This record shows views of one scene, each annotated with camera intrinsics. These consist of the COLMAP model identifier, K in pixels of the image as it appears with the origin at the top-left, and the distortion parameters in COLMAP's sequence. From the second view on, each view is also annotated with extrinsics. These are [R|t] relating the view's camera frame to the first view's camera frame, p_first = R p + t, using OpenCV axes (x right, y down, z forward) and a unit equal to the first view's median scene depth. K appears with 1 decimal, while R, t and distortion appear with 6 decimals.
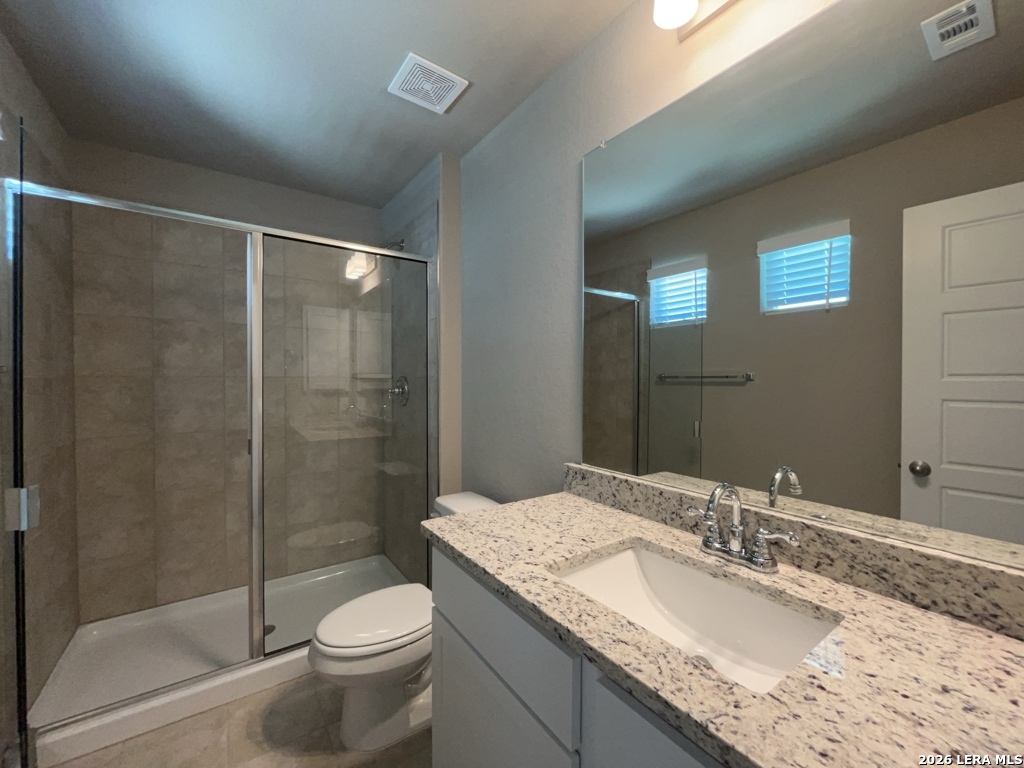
lens RADIAL K [[413.1, 0, 510.9], [0, 413.1, 383.7], [0, 0, 1]] dist [-0.002533, -0.000296]
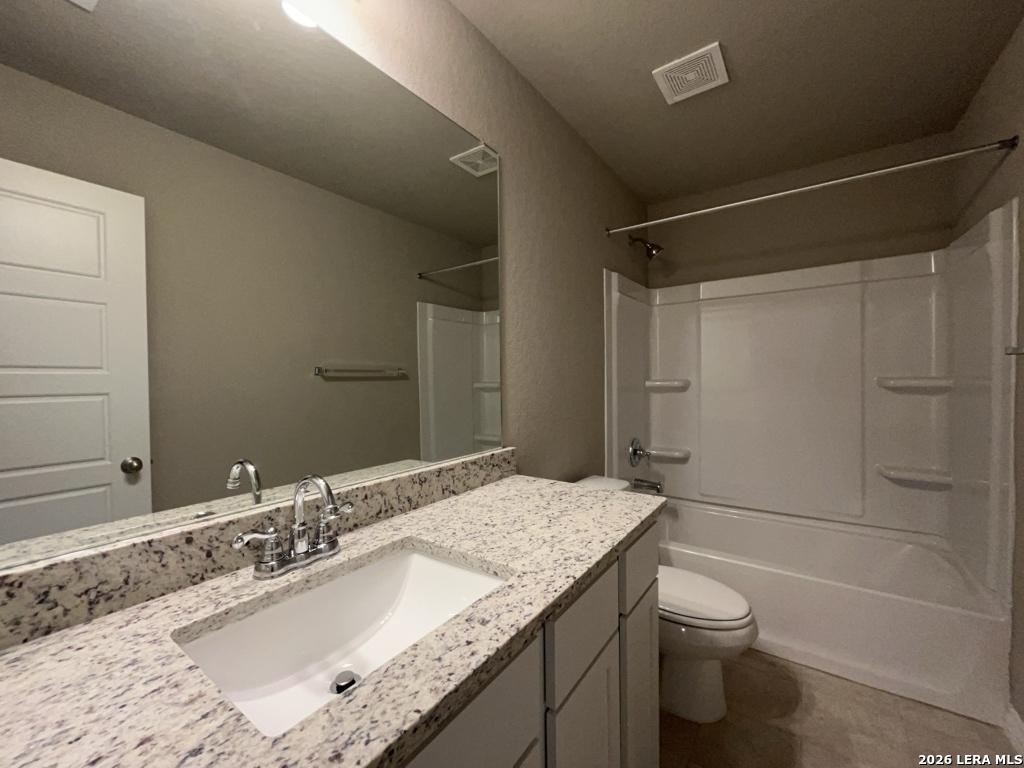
lens RADIAL K [[413.1, 0, 512.1], [0, 413.1, 382.9], [0, 0, 1]] dist [-0.002533, -0.000296]
pose [[-0.329944, -0.007693, 0.943969, -0.415353], [0.009863, 0.999884, 0.011597, 0.032444], [-0.943949, 0.013136, -0.329830, 0.818378]]
